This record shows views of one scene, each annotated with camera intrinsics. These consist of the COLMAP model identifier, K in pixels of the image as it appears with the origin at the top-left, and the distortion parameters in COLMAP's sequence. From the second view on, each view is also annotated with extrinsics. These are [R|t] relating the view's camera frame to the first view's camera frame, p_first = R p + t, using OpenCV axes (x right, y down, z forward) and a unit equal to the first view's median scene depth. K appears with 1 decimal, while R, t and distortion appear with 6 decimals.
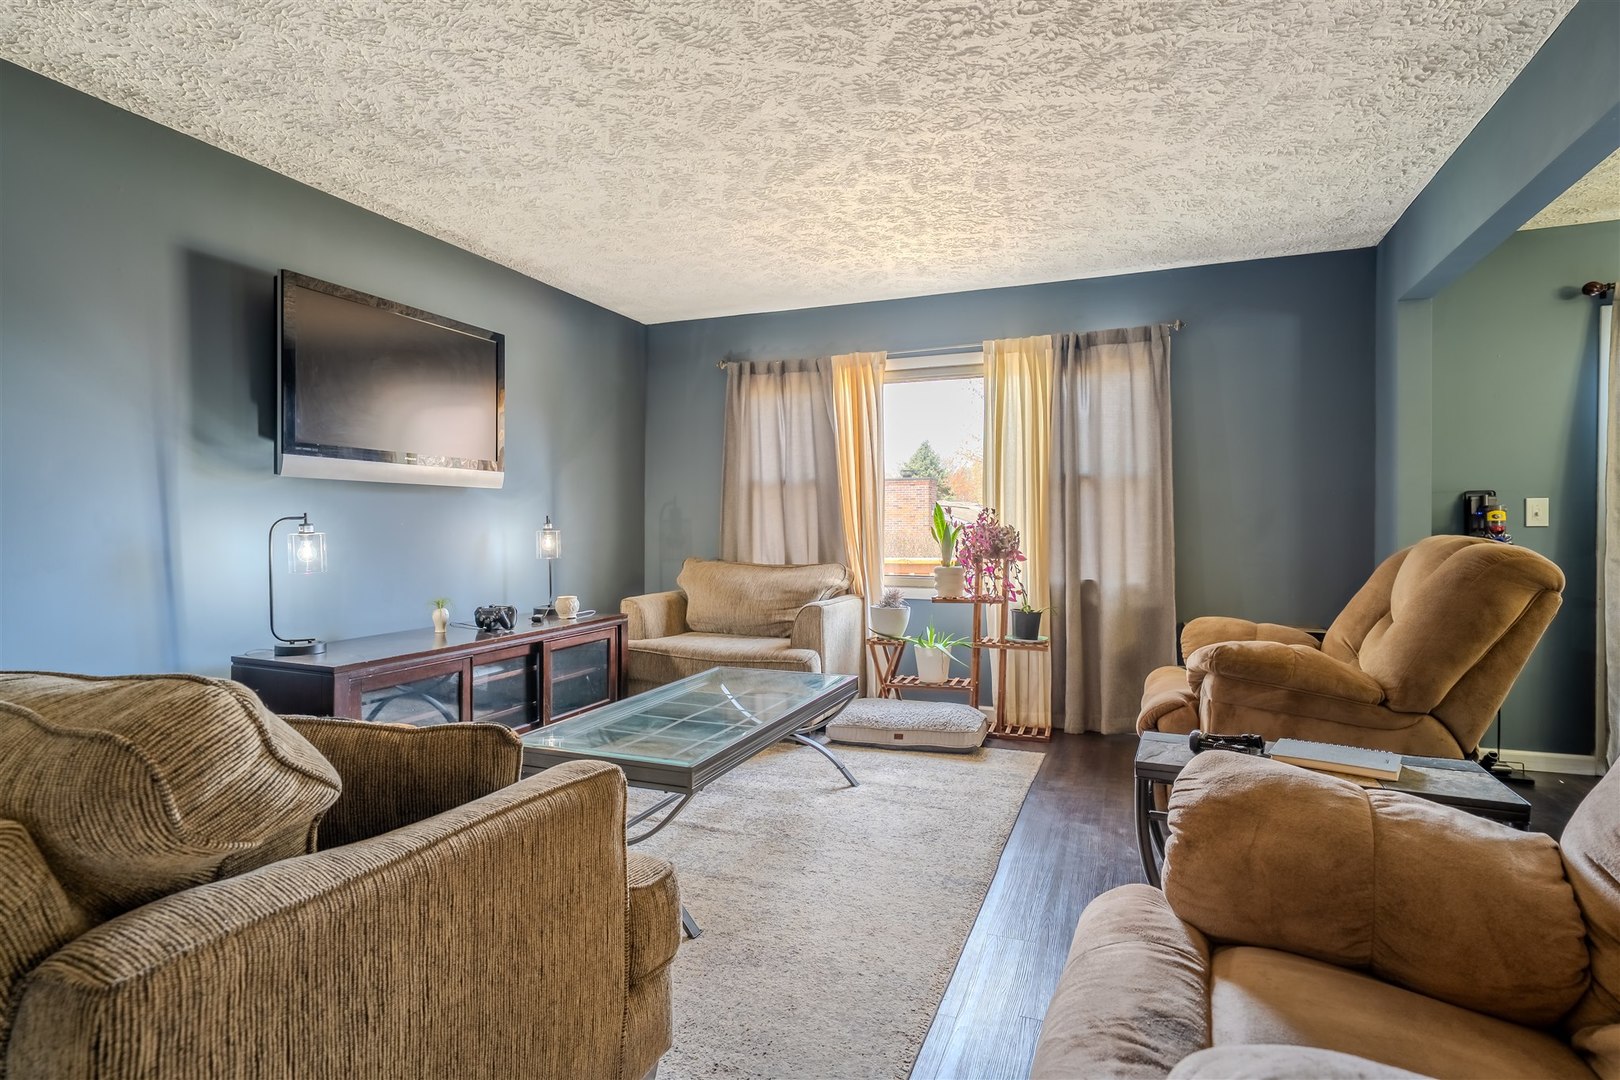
lens RADIAL K [[821.8, 0, 808.4], [0, 821.8, 541.0], [0, 0, 1]] dist [0.002325, -0.001919]
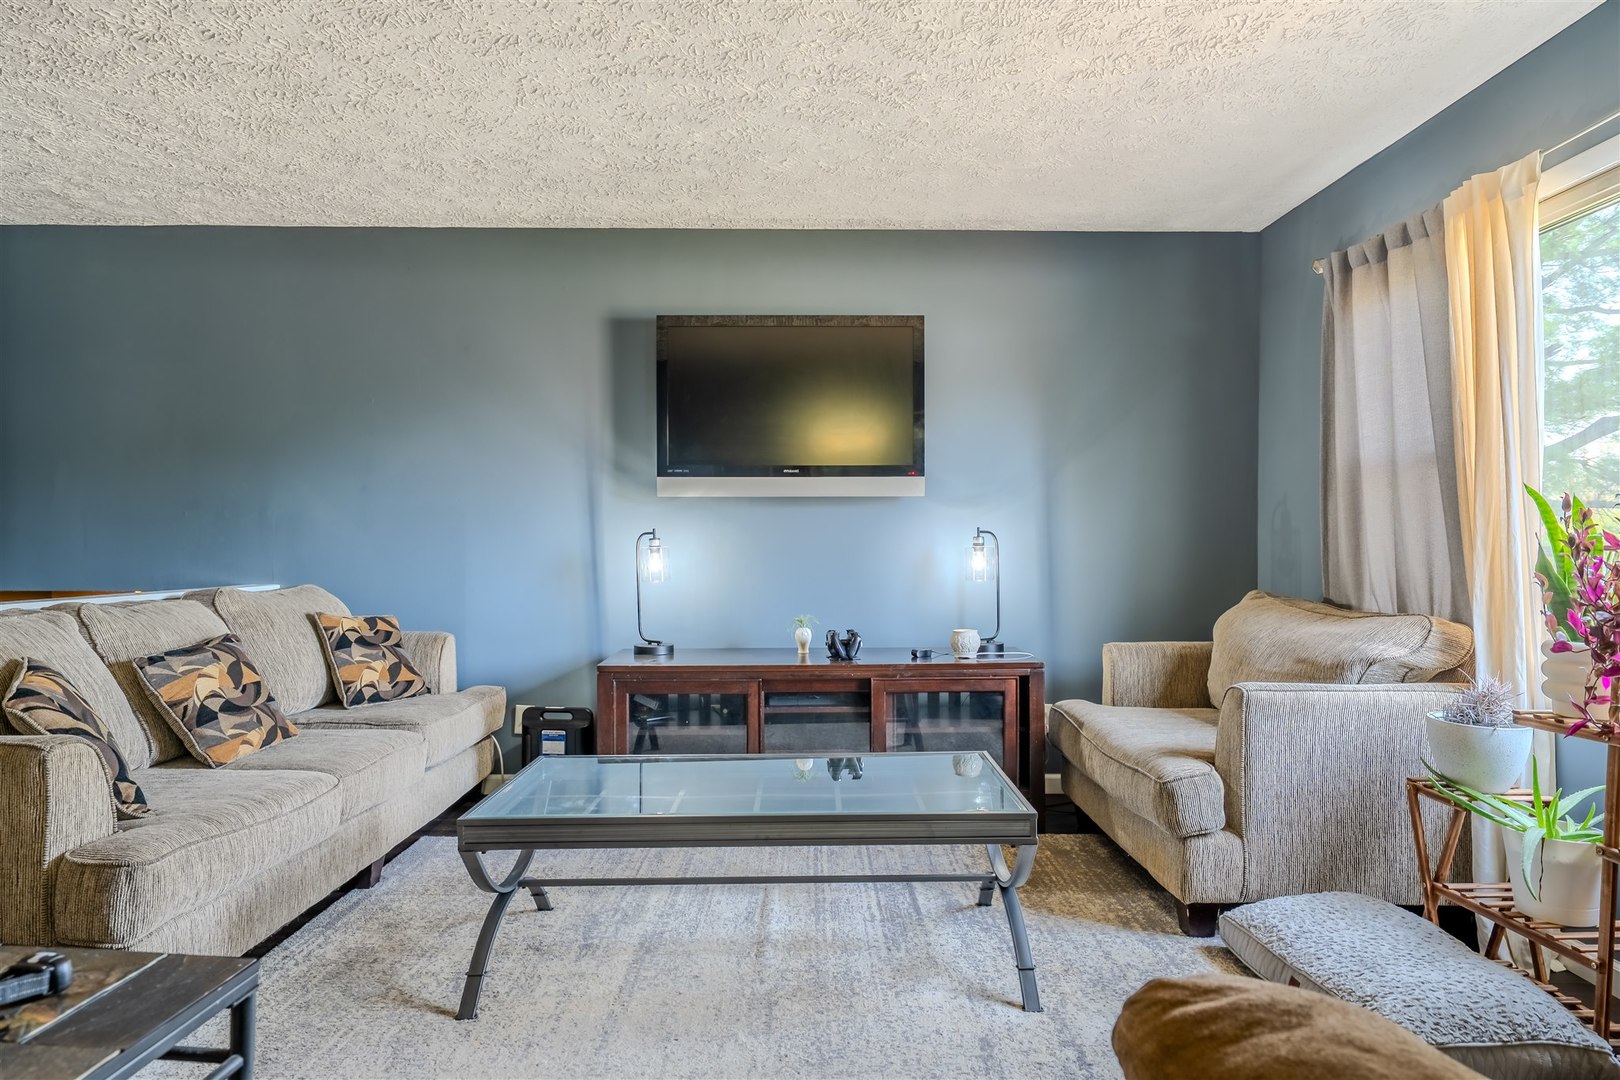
lens RADIAL K [[970.4, 0, 810.6], [0, 970.4, 539.3], [0, 0, 1]] dist [0.006088, -0.001204]
pose [[0.379275, 0.000595, -0.925284, 0.484074], [-0.017707, 0.999821, -0.006615, -0.010137], [0.925115, 0.018893, 0.379217, 0.484829]]
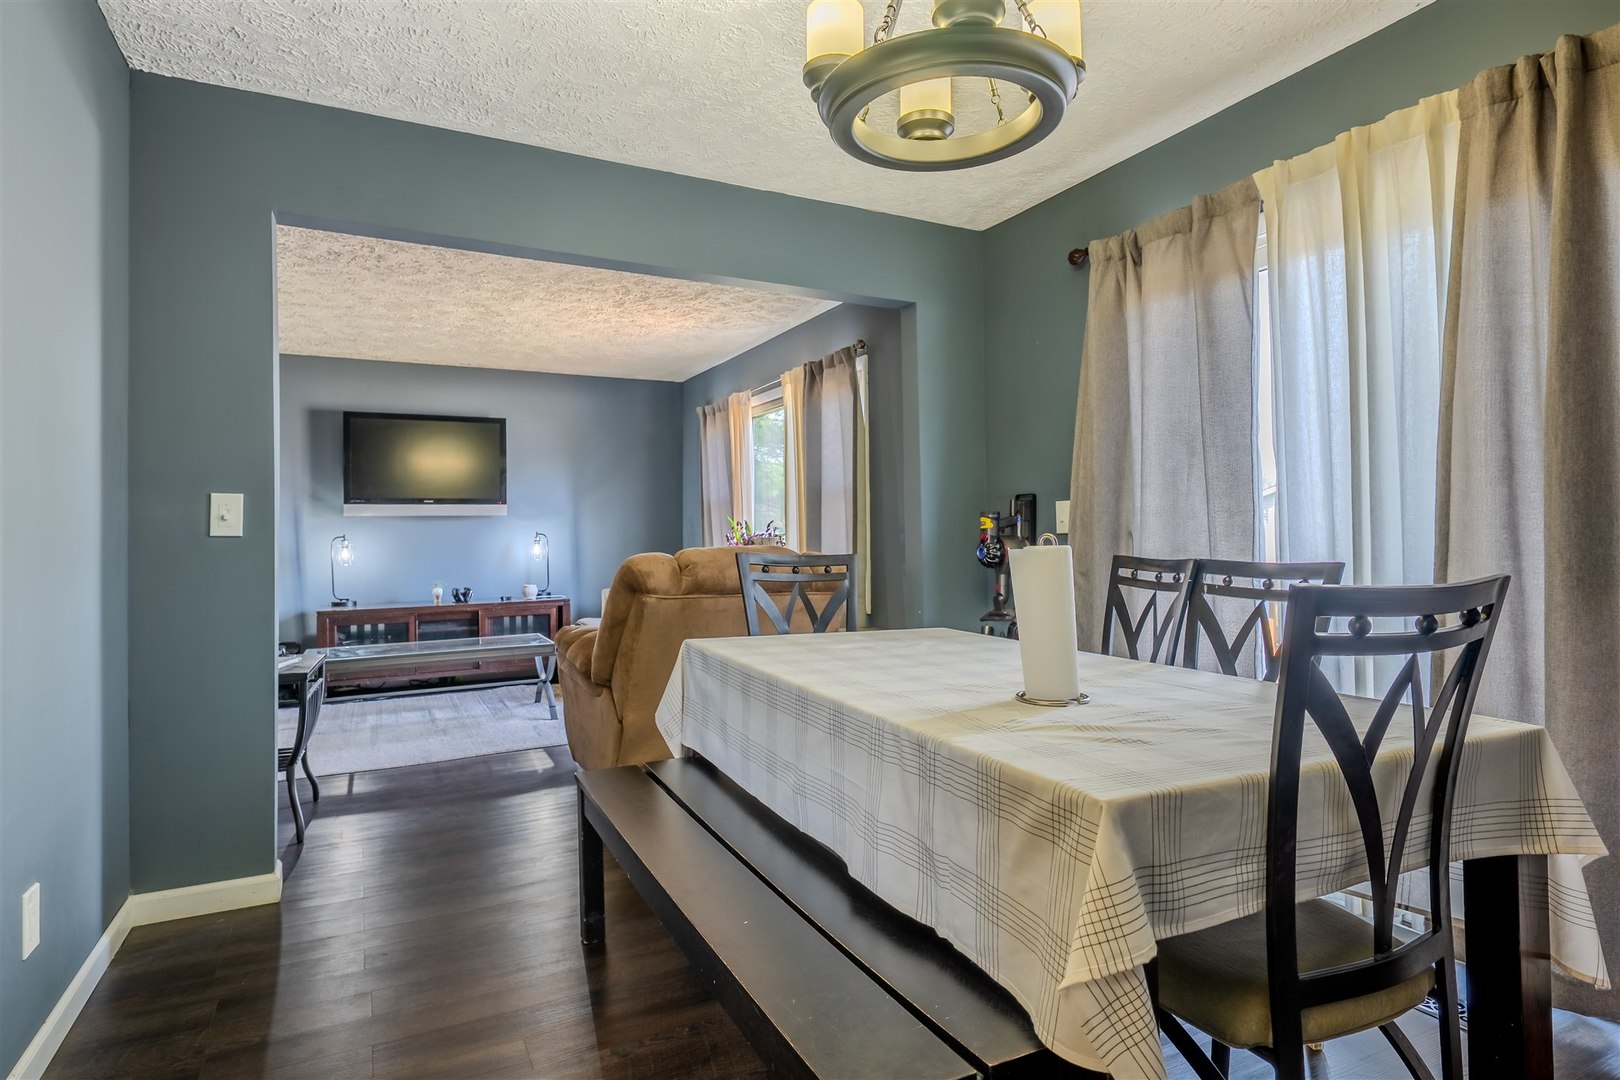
lens RADIAL K [[875.7, 0, 814.6], [0, 875.7, 525.8], [0, 0, 1]] dist [0.006888, 0.000373]
pose [[0.752358, -0.017484, -0.658523, 1.126368], [-0.000175, 0.999642, -0.026741, 0.001674], [0.658755, 0.020234, 0.752086, 0.113001]]
